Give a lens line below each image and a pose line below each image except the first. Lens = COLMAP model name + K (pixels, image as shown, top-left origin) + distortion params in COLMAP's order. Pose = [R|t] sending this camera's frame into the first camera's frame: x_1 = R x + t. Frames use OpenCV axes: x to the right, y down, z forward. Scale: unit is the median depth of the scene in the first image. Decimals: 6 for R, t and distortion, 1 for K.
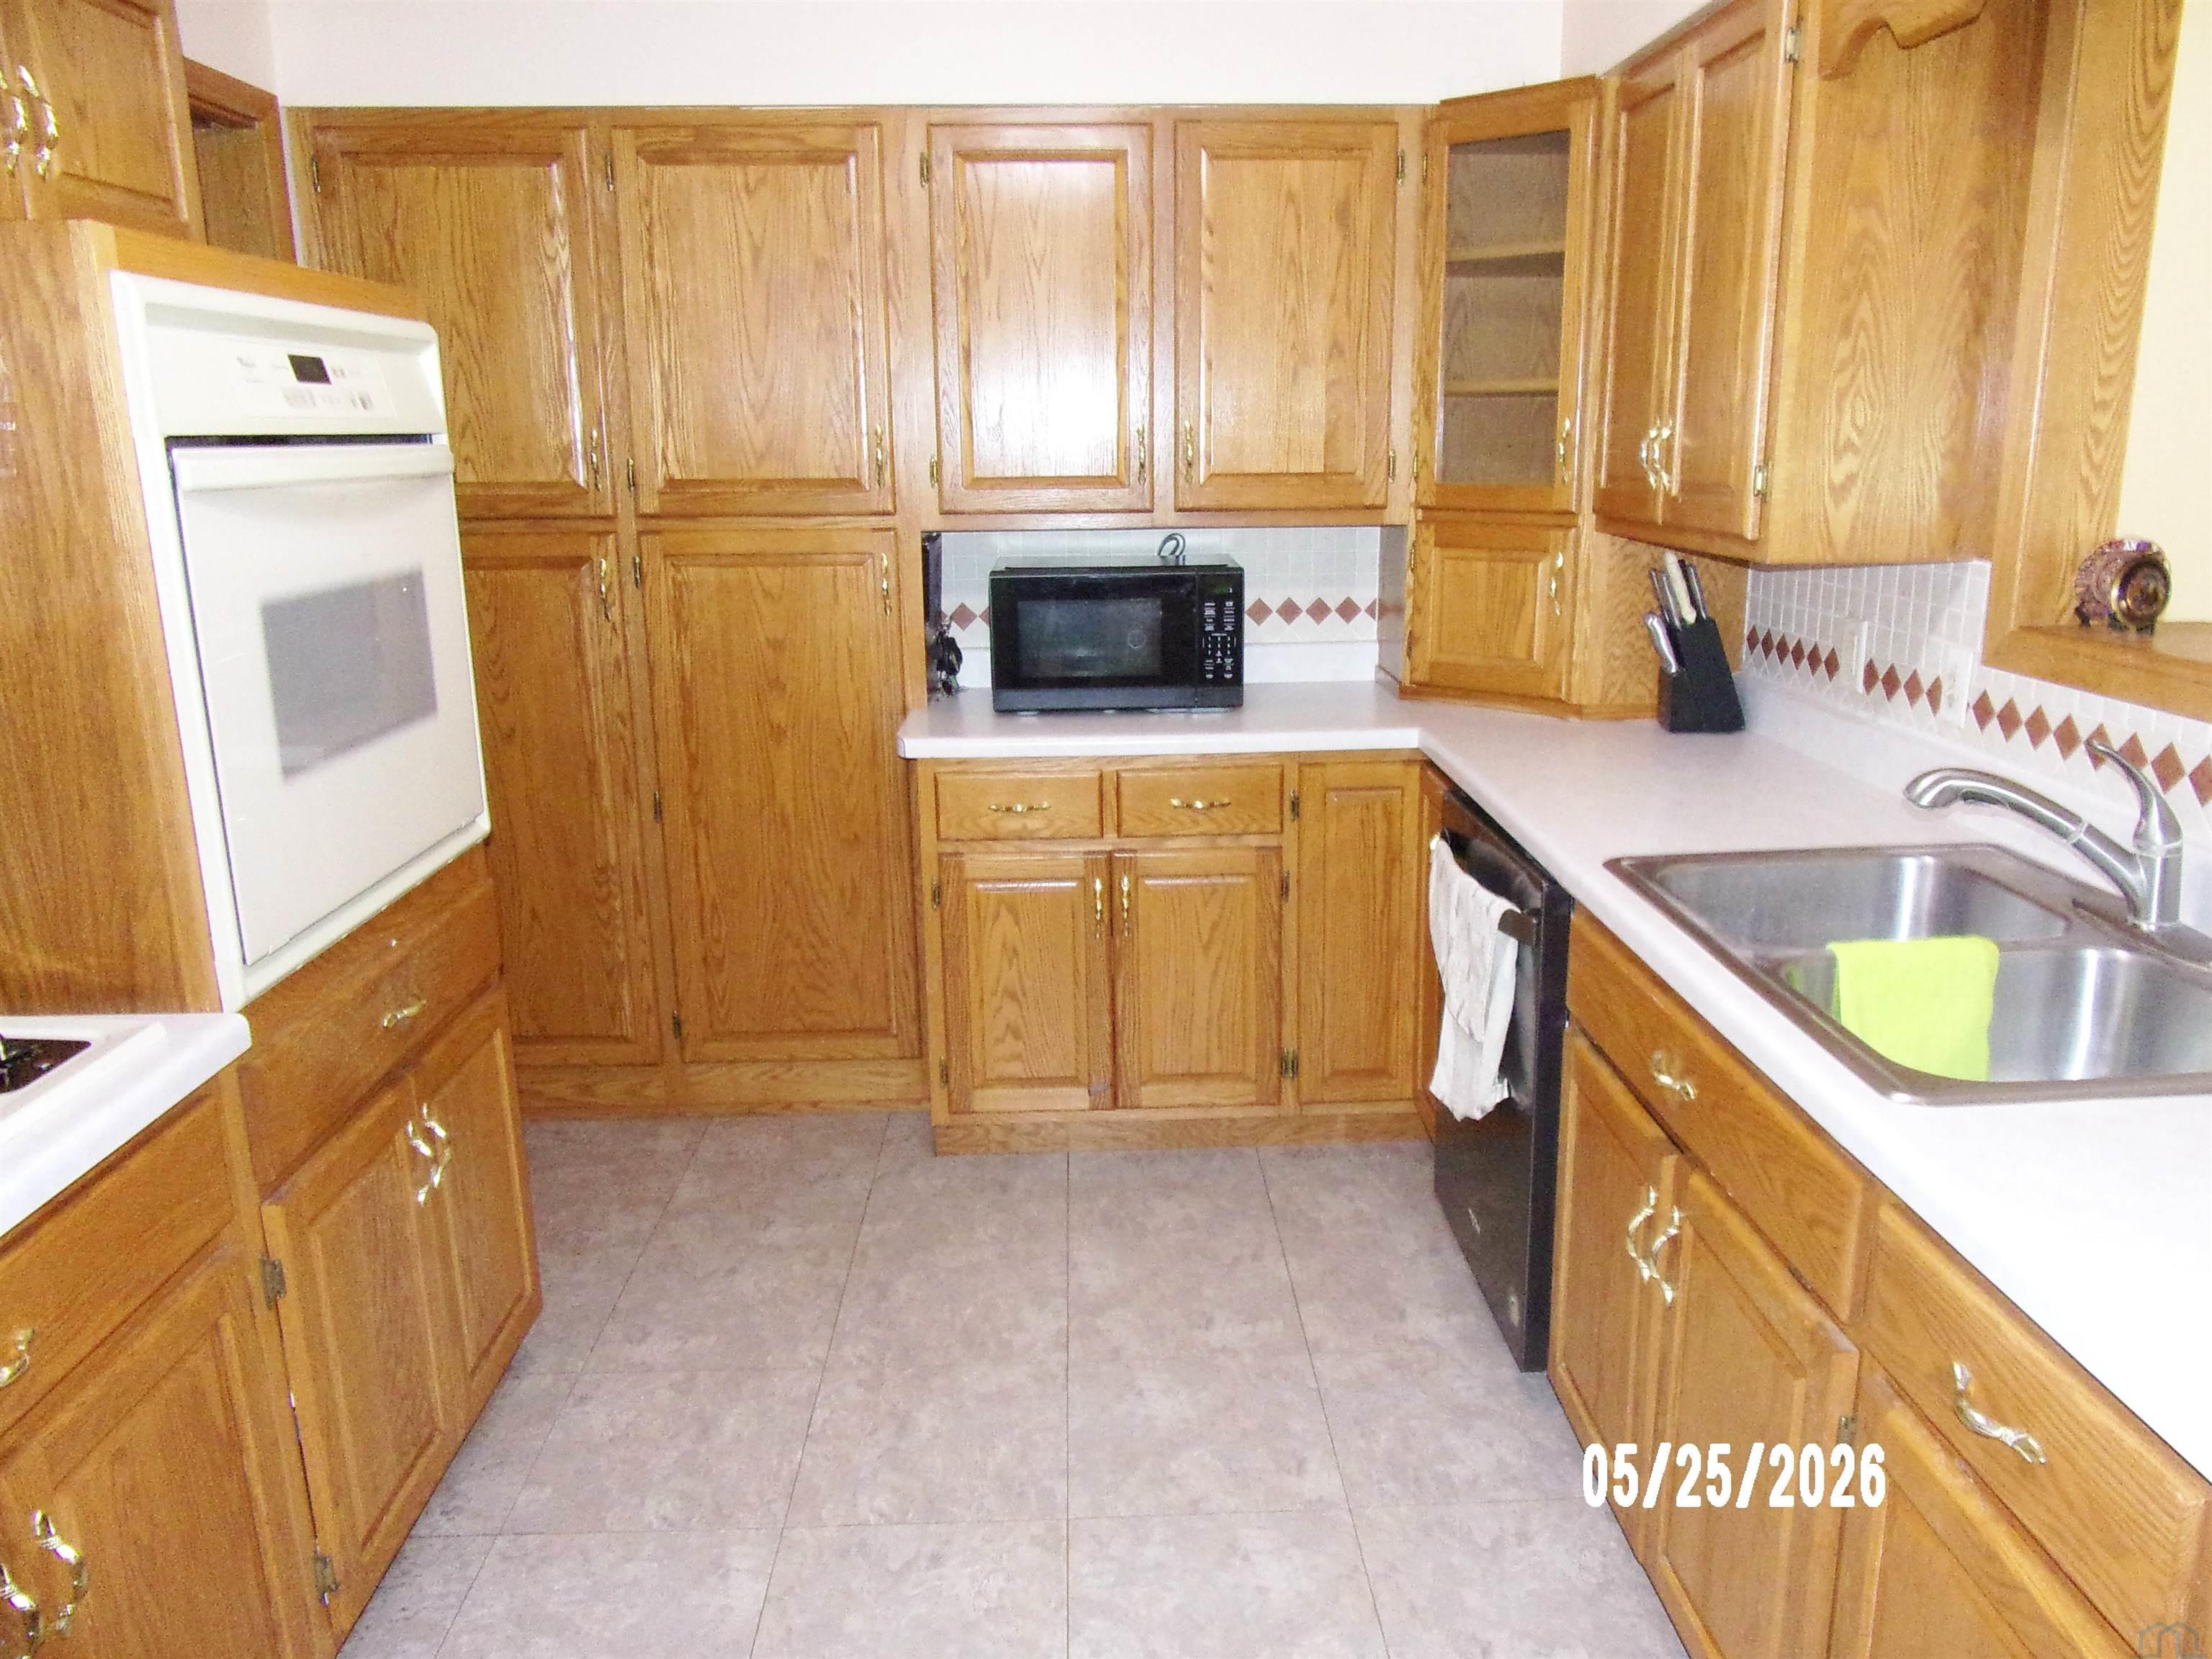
lens RADIAL K [[1632.8, 0, 1111.8], [0, 1632.8, 827.8], [0, 0, 1]] dist [0.000373, -0.000480]
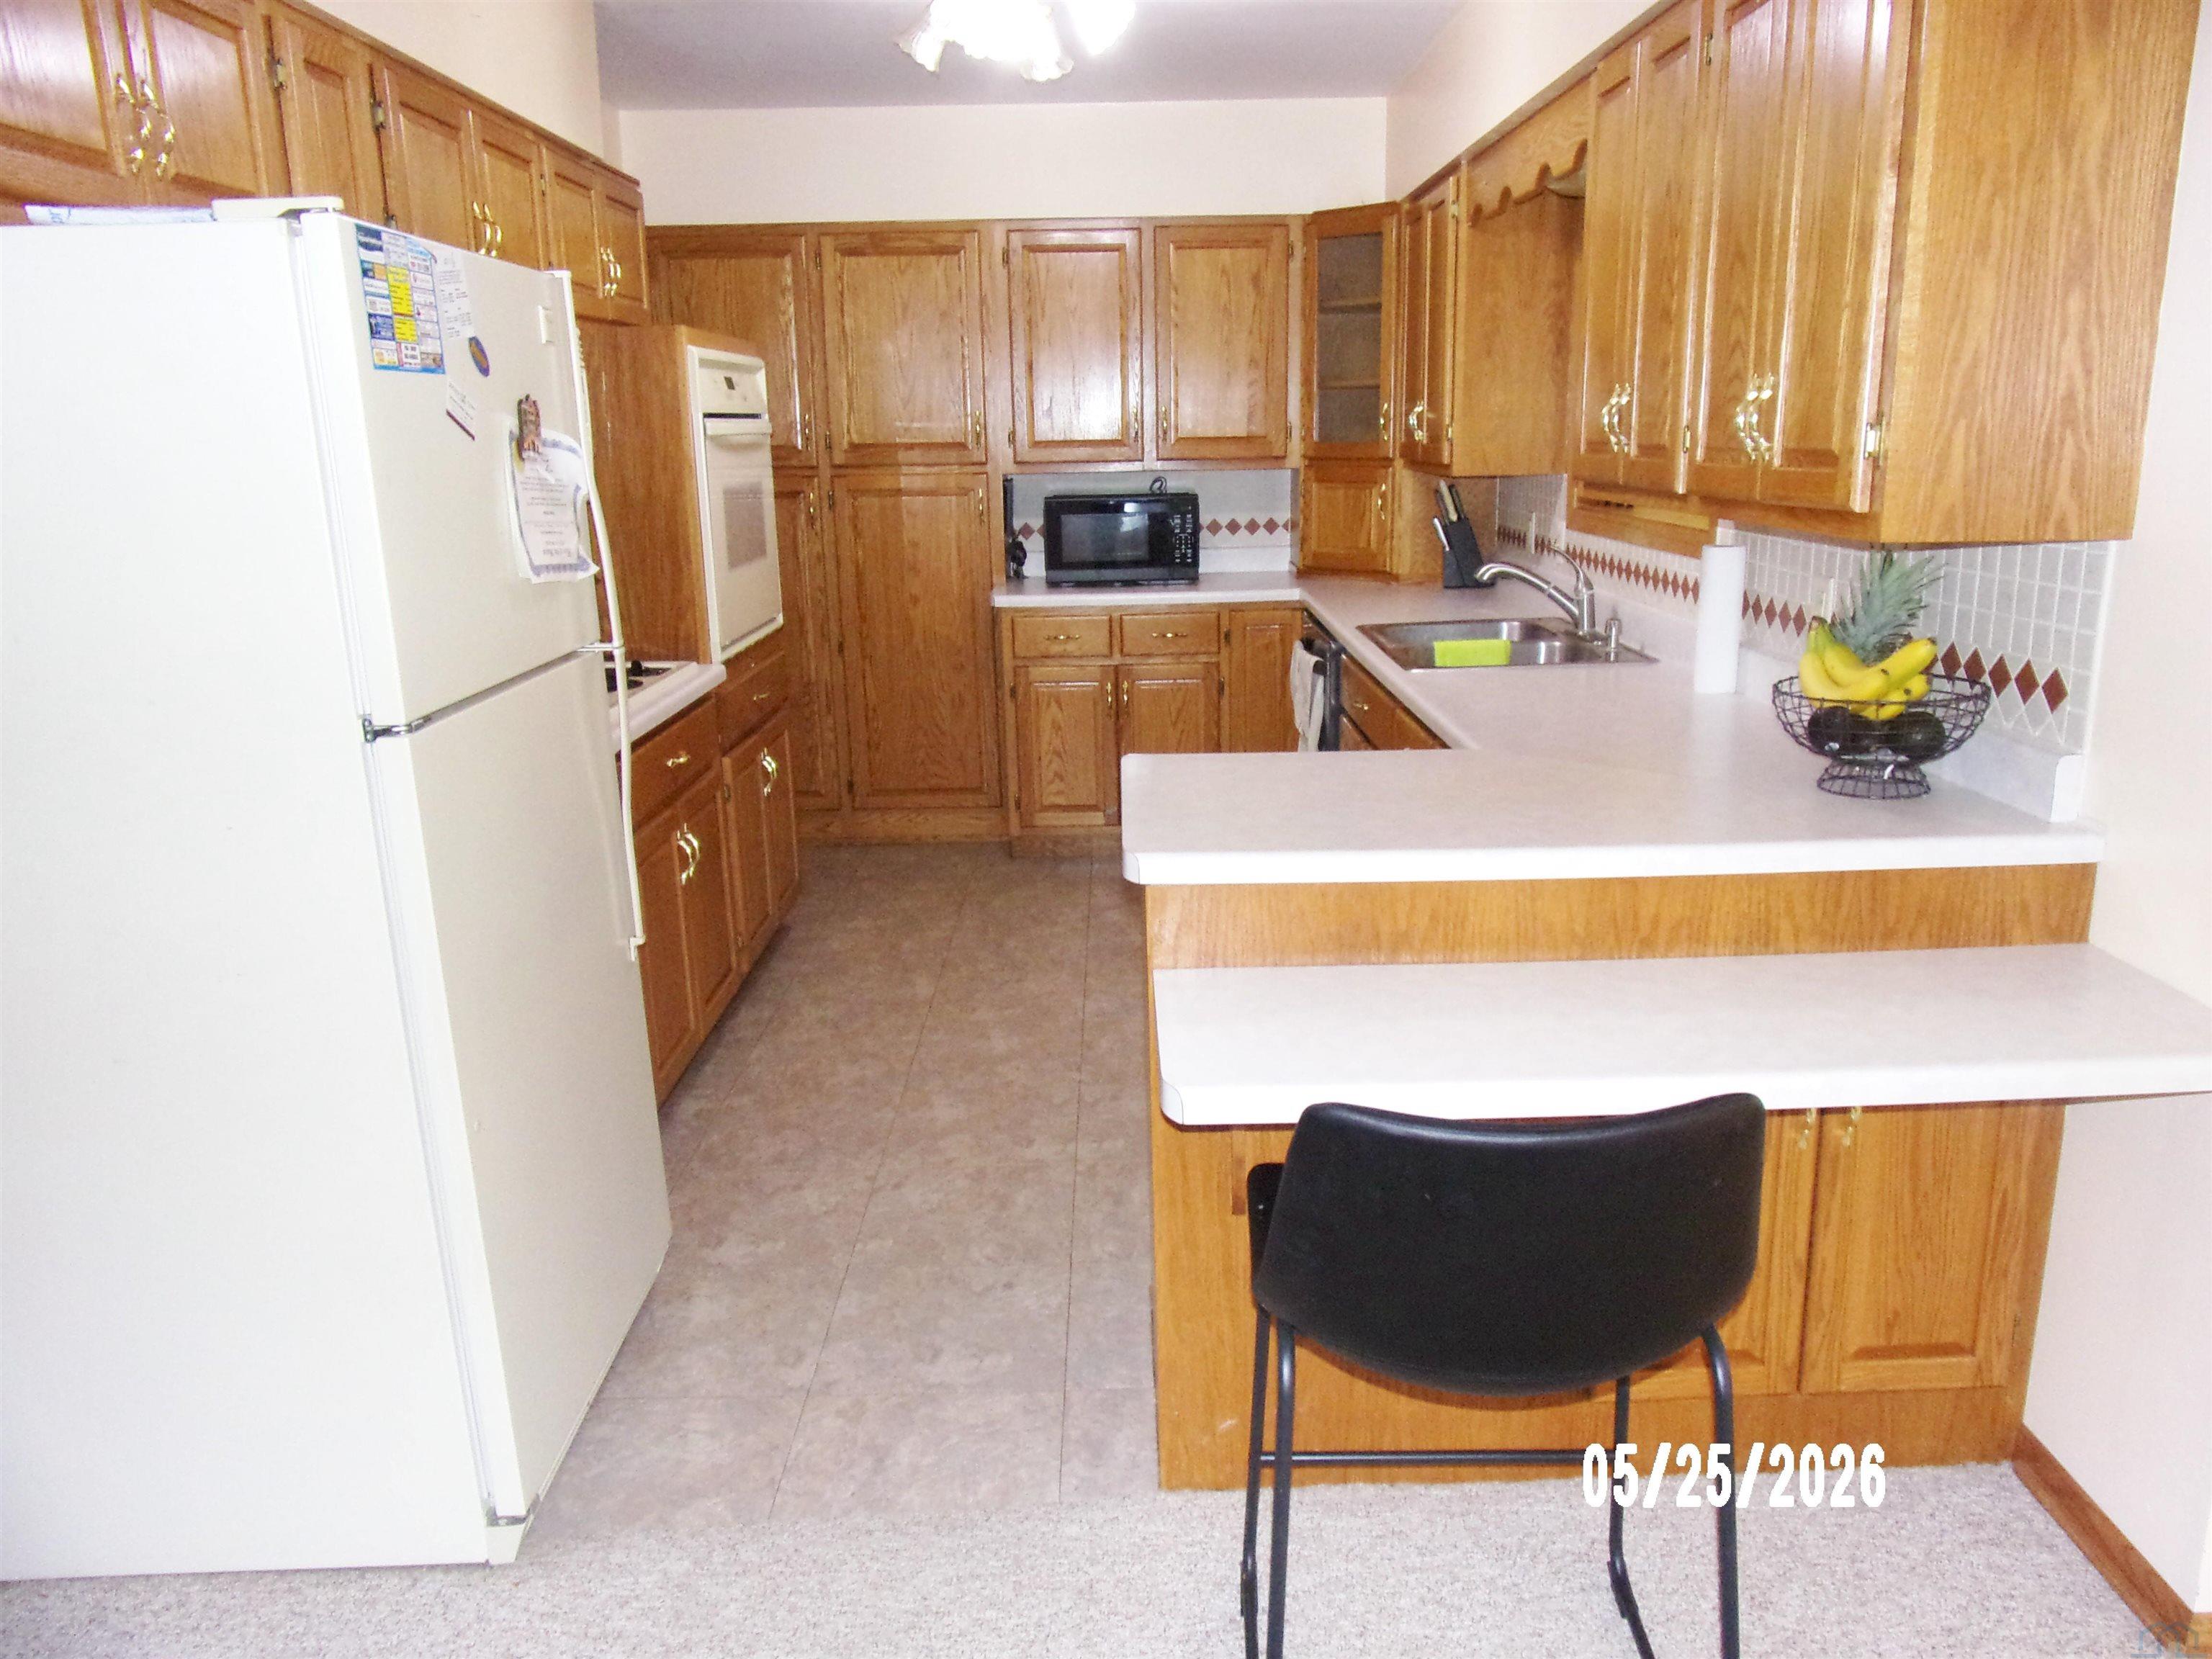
lens RADIAL K [[1632.8, 0, 1106.1], [0, 1632.8, 833.5], [0, 0, 1]] dist [0.000373, -0.000480]
pose [[0.999423, -0.000380, -0.033975, 0.045048], [0.000637, 0.999971, 0.007549, 0.174882], [0.033971, -0.007566, 0.999394, -0.671263]]
